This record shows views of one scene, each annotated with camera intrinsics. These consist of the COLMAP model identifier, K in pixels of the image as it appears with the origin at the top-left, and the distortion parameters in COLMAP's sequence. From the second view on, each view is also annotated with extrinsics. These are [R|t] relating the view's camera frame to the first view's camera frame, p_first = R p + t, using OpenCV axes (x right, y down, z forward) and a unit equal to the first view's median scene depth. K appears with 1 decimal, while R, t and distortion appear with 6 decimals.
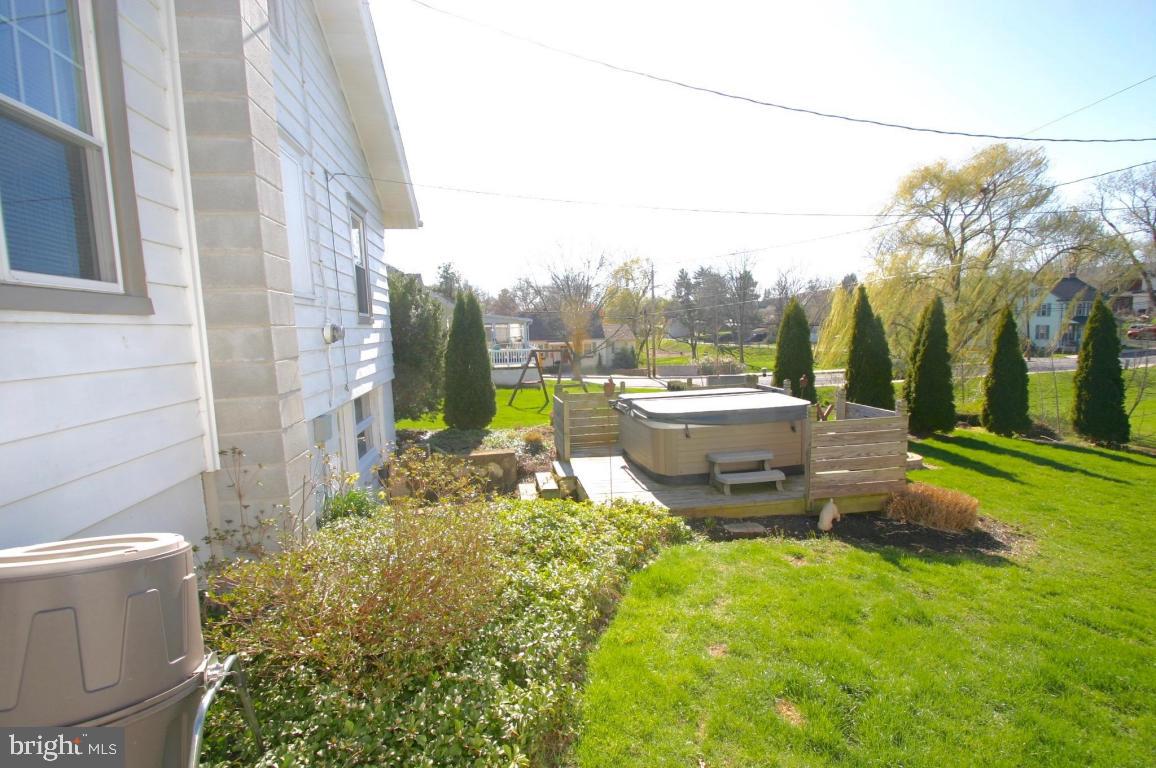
lens RADIAL K [[522.5, 0, 578.0], [0, 522.5, 384.0], [0, 0, 1]] dist [0.003184, -0.009464]
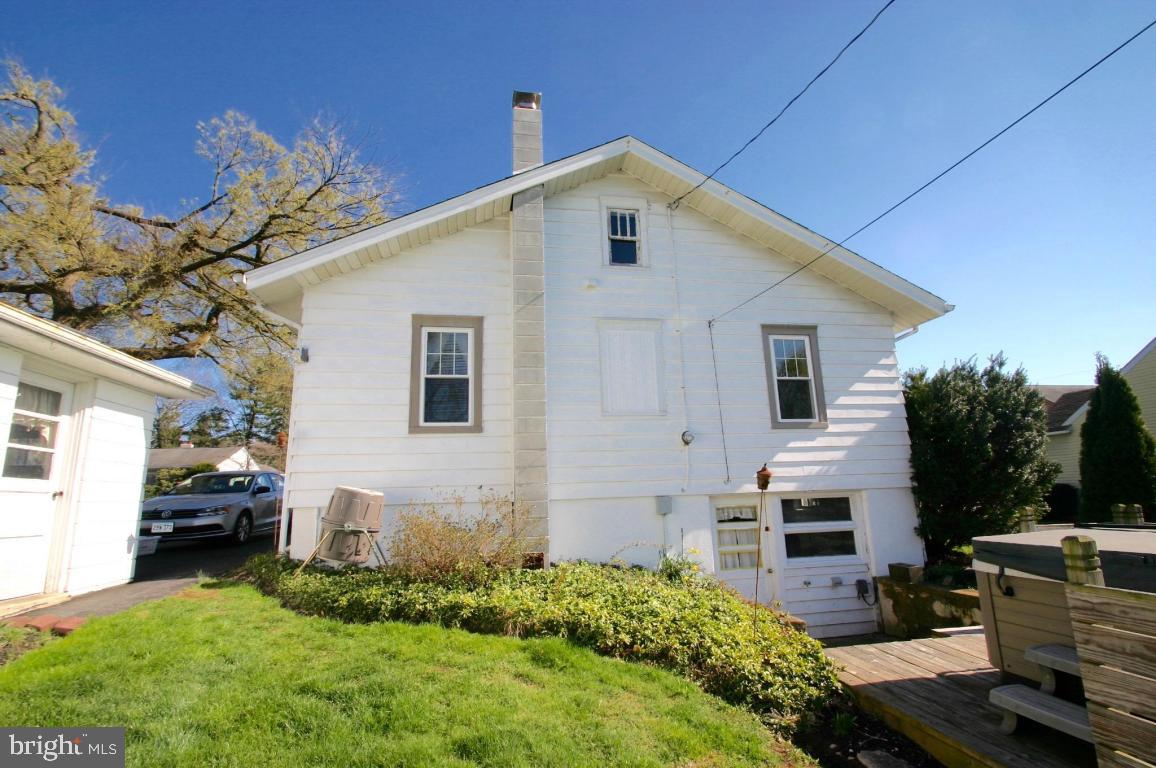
lens RADIAL K [[522.5, 0, 578.0], [0, 522.5, 384.0], [0, 0, 1]] dist [0.003184, -0.009464]
pose [[0.027242, -0.177624, -0.983721, 1.189855], [-0.071627, 0.981210, -0.179154, 0.038850], [0.997059, 0.075342, 0.014008, 0.937742]]
